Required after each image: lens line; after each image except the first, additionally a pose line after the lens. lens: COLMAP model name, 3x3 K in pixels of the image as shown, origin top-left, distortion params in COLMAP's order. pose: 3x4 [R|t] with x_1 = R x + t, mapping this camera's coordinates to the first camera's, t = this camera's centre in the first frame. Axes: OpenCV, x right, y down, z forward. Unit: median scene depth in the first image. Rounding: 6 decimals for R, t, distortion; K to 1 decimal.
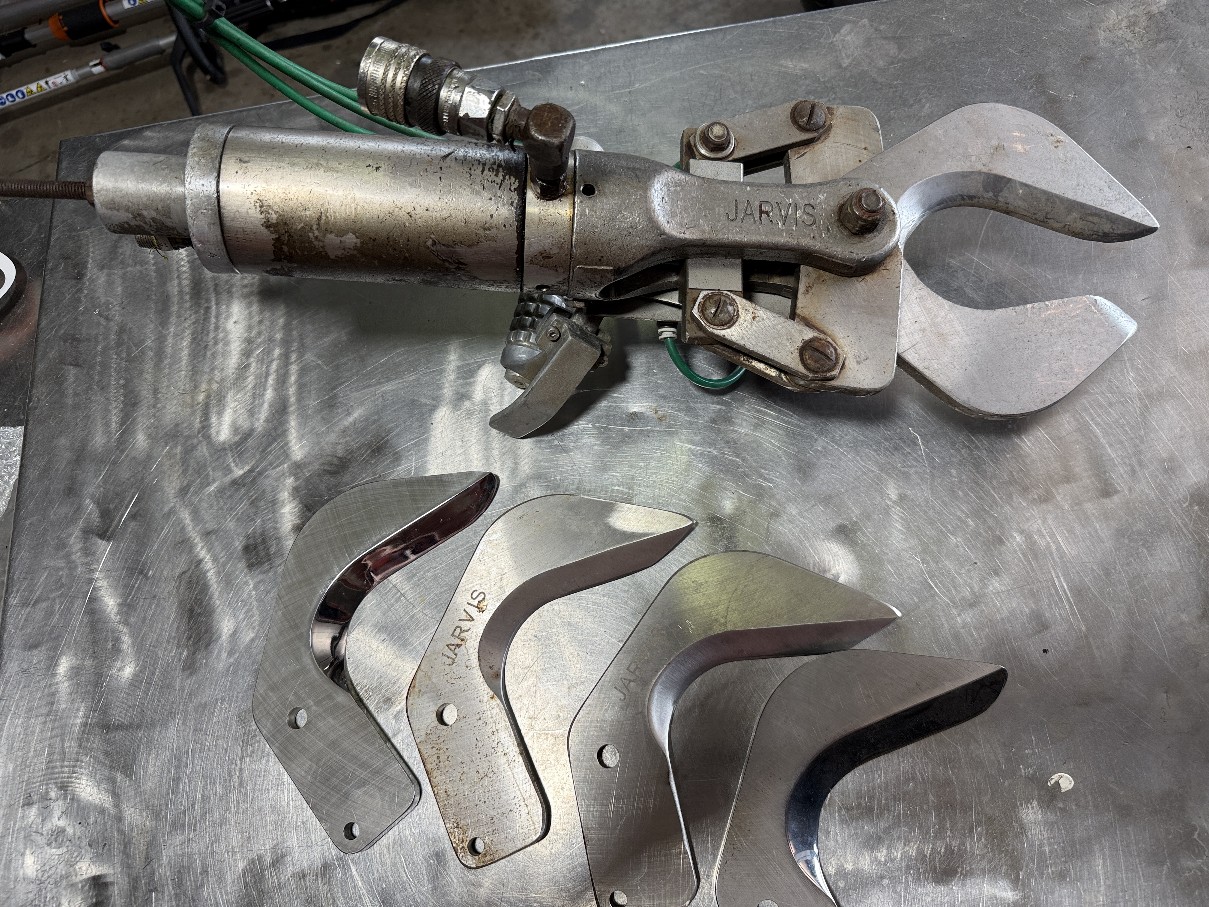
lens RADIAL K [[880.6, 0, 607.2], [0, 880.6, 458.7], [0, 0, 1]] dist [-0.006738, -0.008146]
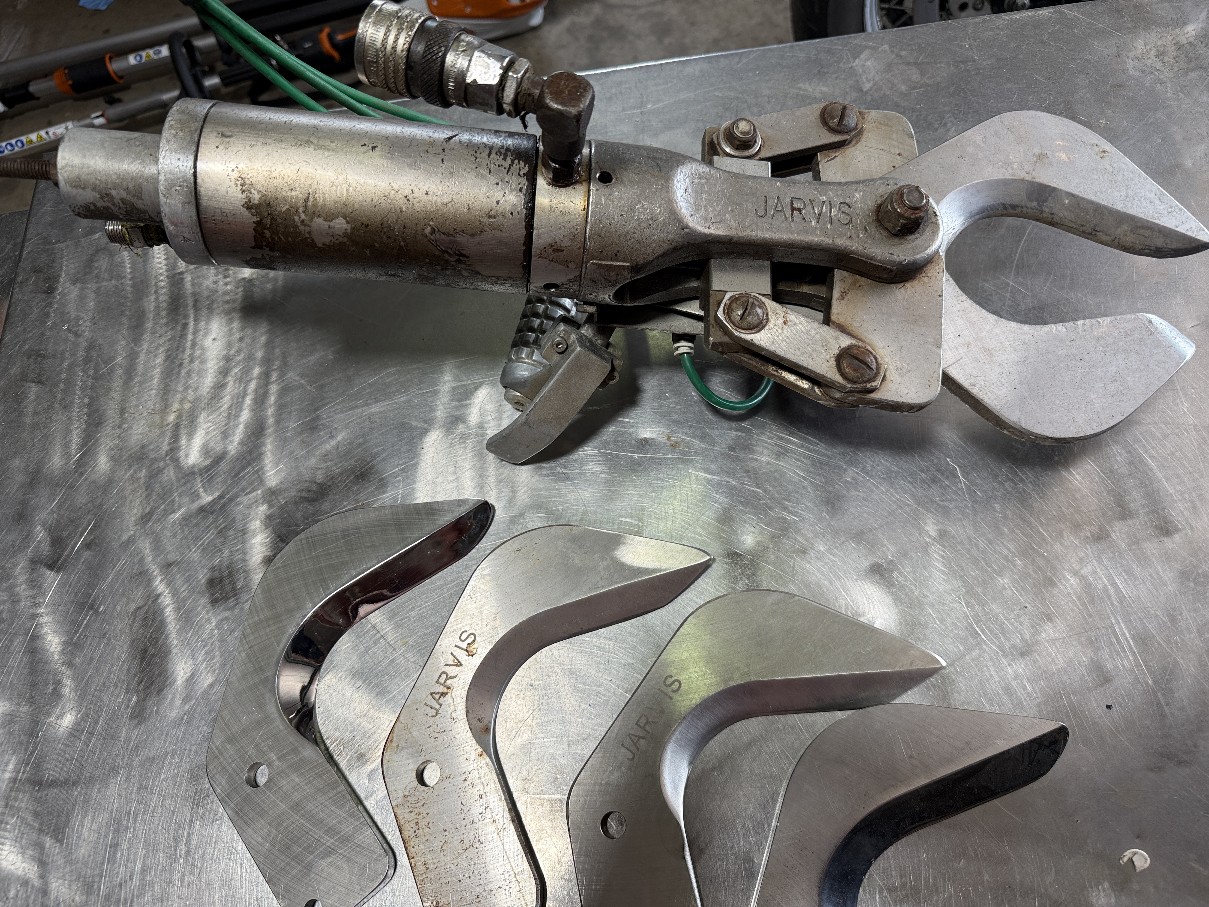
lens RADIAL K [[883.4, 0, 606.6], [0, 883.4, 453.2], [0, 0, 1]] dist [-0.019414, 0.005716]
pose [[0.999784, 0.017571, 0.011113, -0.018488], [-0.016502, 0.995815, -0.089895, 0.044770], [-0.012646, 0.089692, 0.995889, 0.088406]]
